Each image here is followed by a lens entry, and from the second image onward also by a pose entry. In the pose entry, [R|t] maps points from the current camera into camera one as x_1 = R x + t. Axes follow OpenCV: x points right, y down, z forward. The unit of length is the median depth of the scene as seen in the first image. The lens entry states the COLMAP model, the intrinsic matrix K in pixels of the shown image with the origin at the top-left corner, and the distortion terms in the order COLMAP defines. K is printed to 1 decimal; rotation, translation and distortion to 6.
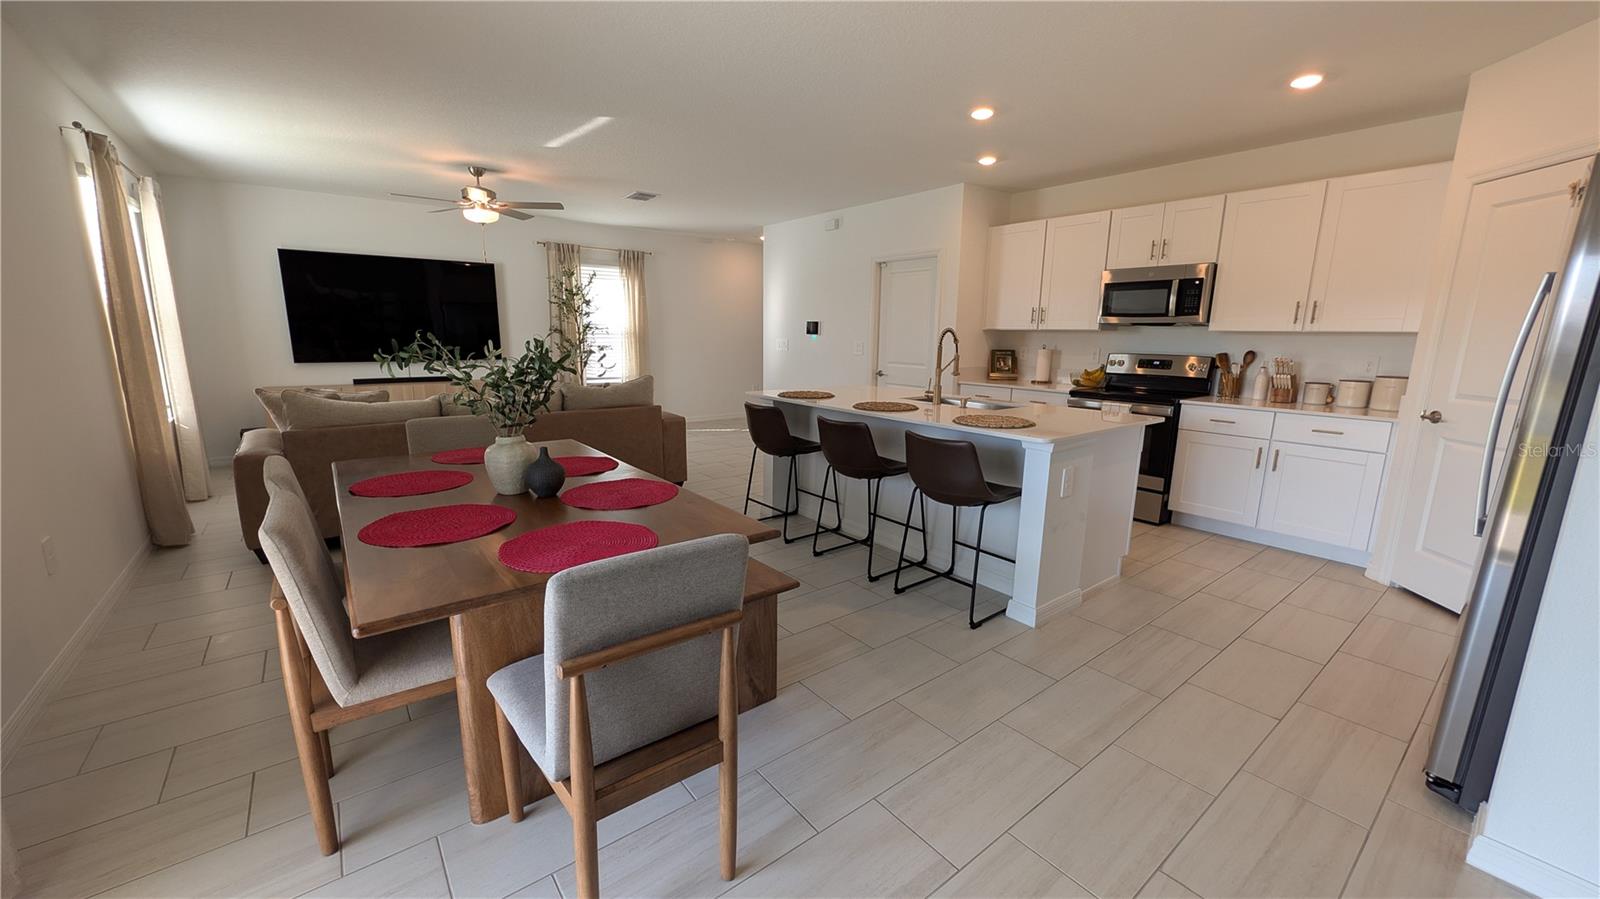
lens RADIAL K [[612.8, 0, 794.6], [0, 612.8, 449.2], [0, 0, 1]] dist [0.001080, 0.000016]
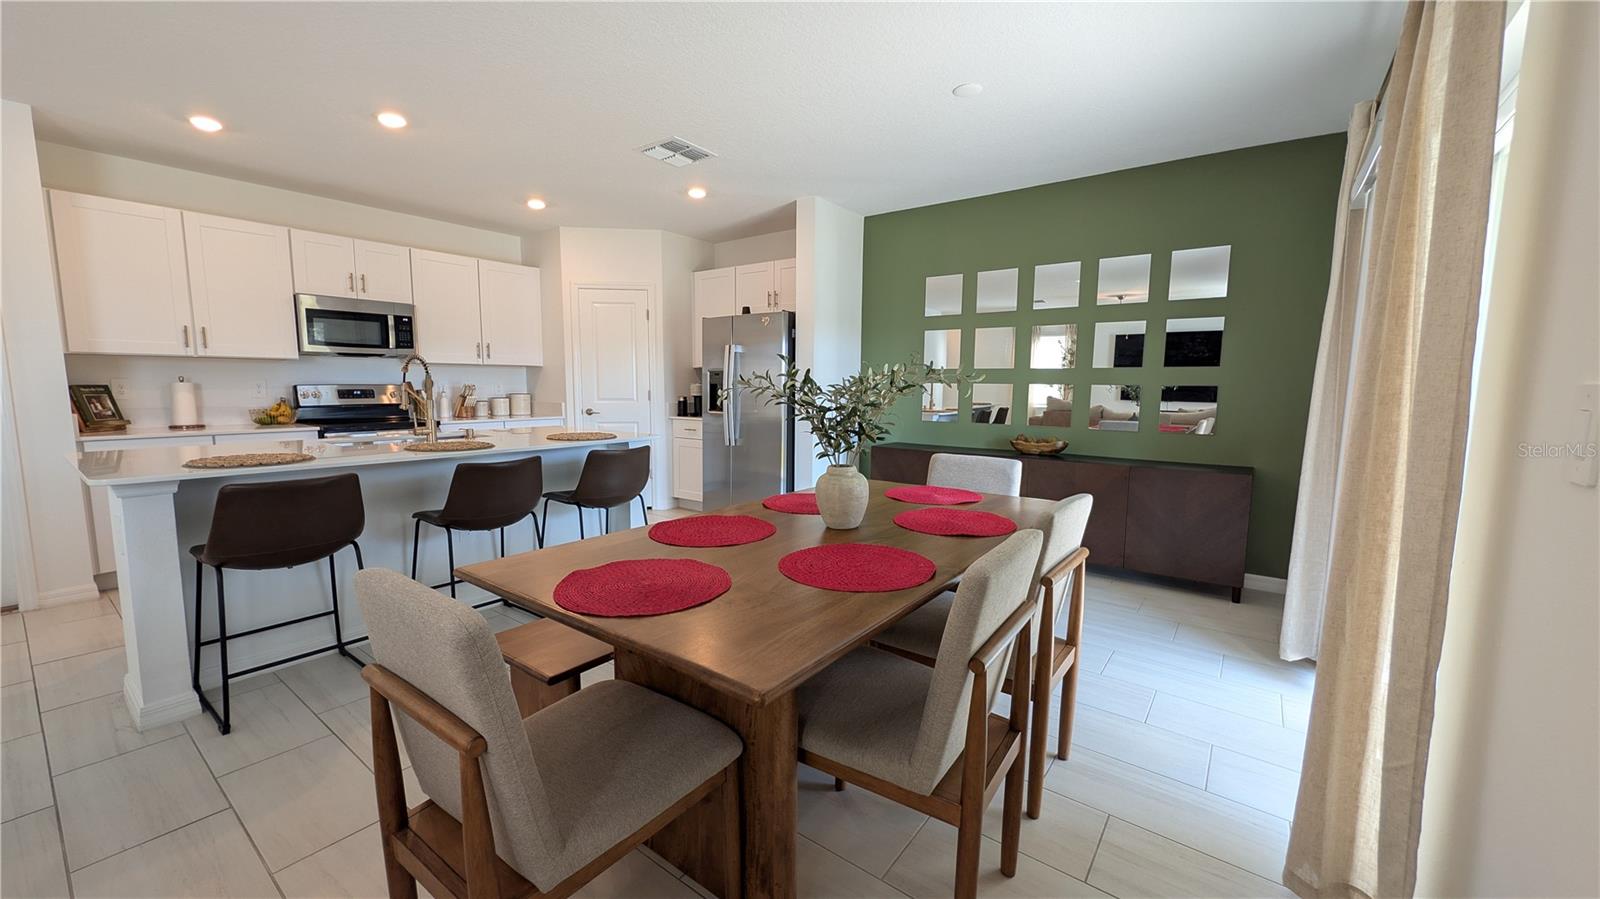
lens RADIAL K [[612.8, 0, 799.7], [0, 612.8, 454.5], [0, 0, 1]] dist [0.001080, 0.000016]
pose [[-0.258856, -0.126156, 0.957642, -0.588606], [0.174146, 0.969092, 0.174737, -0.091523], [-0.950088, 0.212001, -0.228886, 0.558650]]
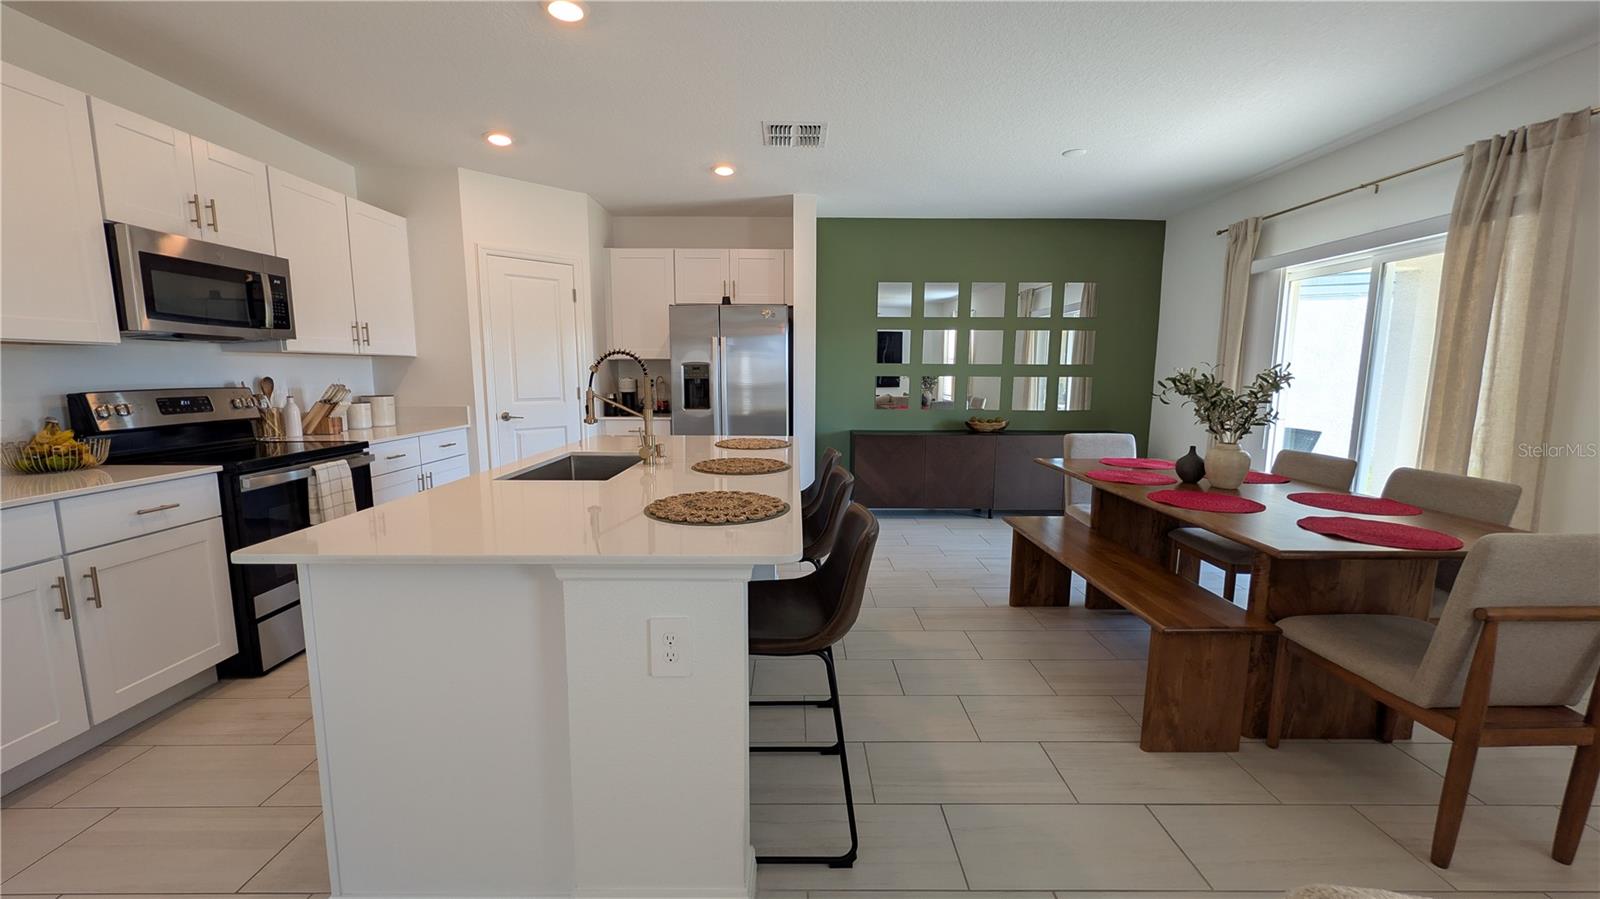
lens RADIAL K [[612.8, 0, 796.7], [0, 612.8, 455.2], [0, 0, 1]] dist [0.001080, 0.000016]
pose [[-0.790303, -0.096328, 0.605097, -0.232877], [0.105290, 0.951523, 0.288994, -0.201794], [-0.603602, 0.292103, -0.741849, 1.100766]]
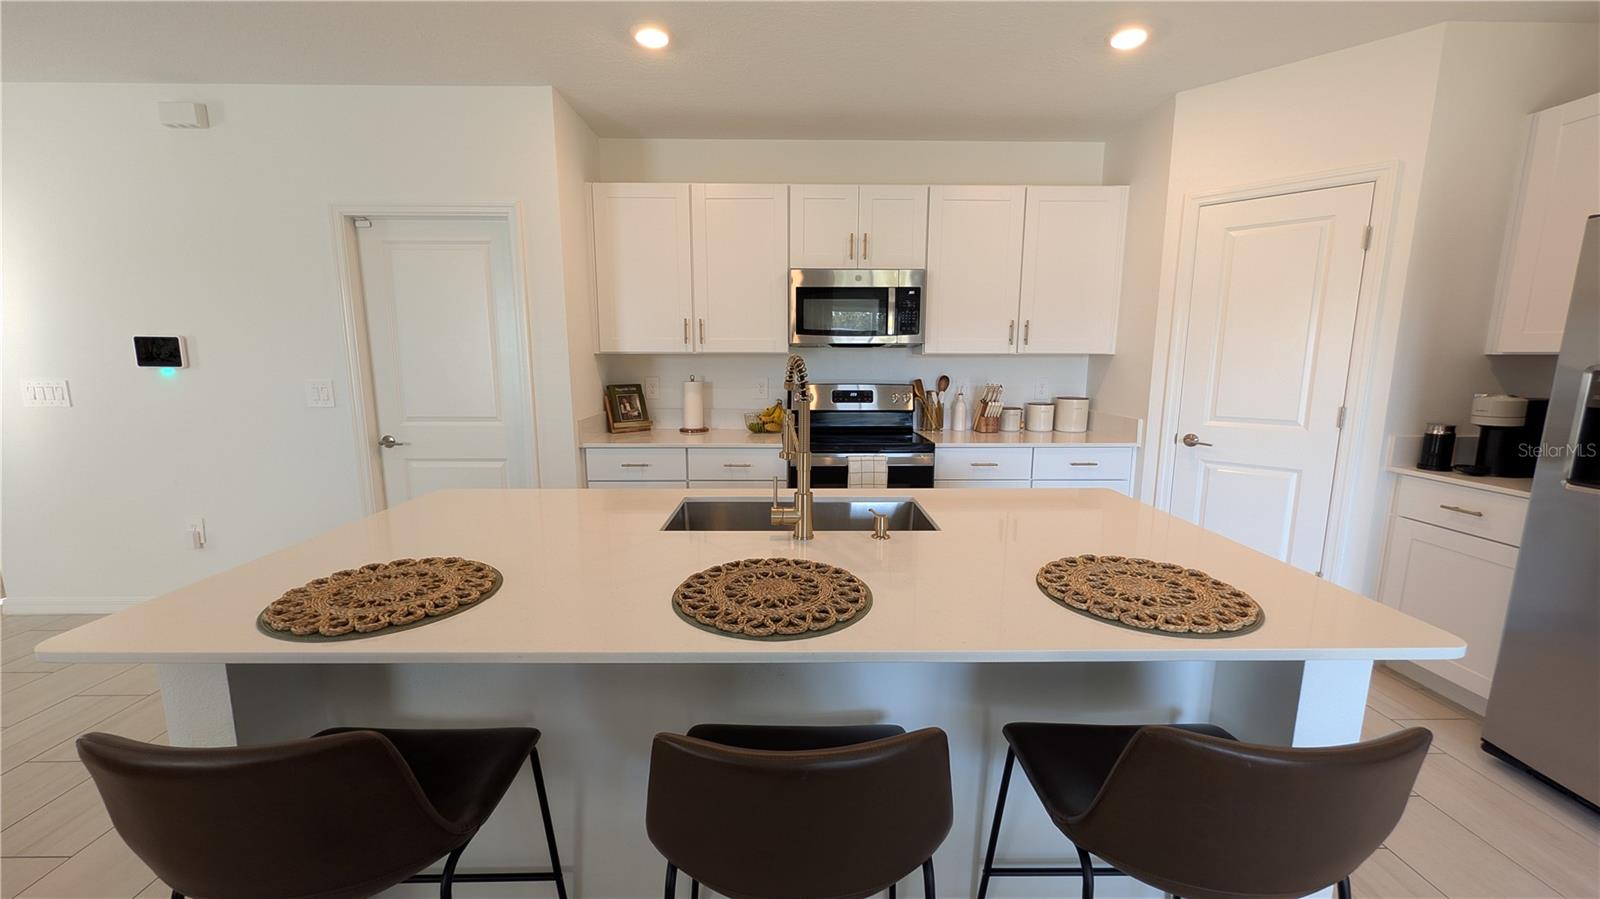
lens RADIAL K [[612.8, 0, 799.2], [0, 612.8, 453.2], [0, 0, 1]] dist [0.001080, 0.000016]
pose [[0.602969, -0.136278, 0.786038, -0.071200], [0.157020, 0.986301, 0.050548, -0.118315], [-0.782159, 0.092945, 0.616108, 0.584215]]
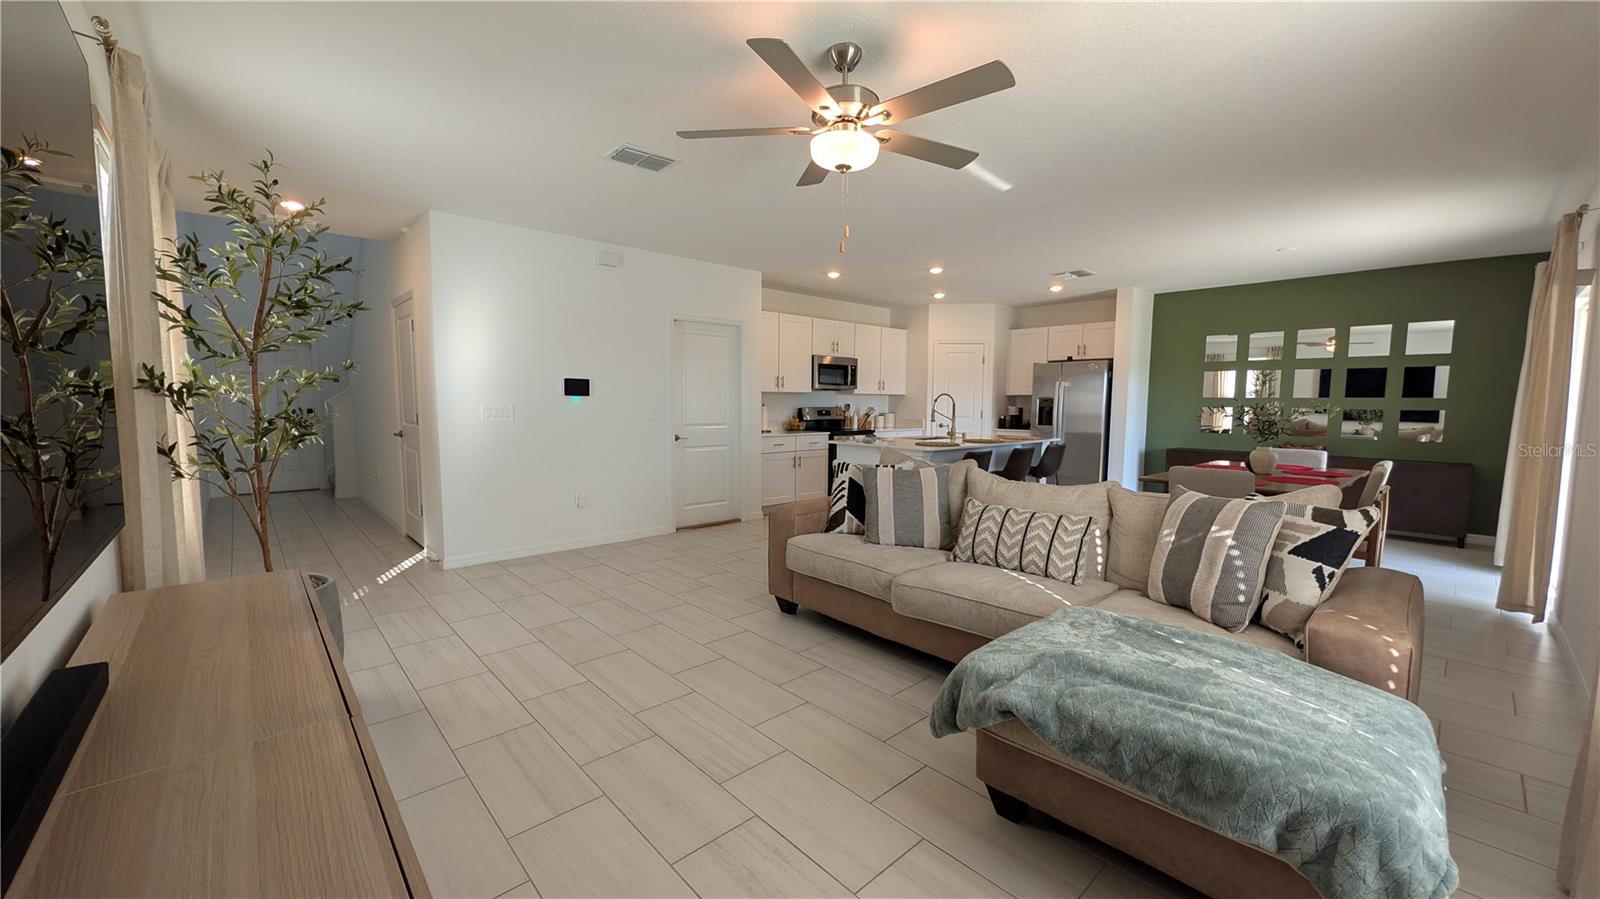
lens RADIAL K [[612.8, 0, 797.3], [0, 612.8, 458.5], [0, 0, 1]] dist [0.001080, 0.000016]
pose [[-0.077914, -0.106522, 0.991253, -1.076969], [0.181476, 0.976149, 0.119163, -0.230618], [-0.980304, 0.189173, -0.056725, 1.194081]]
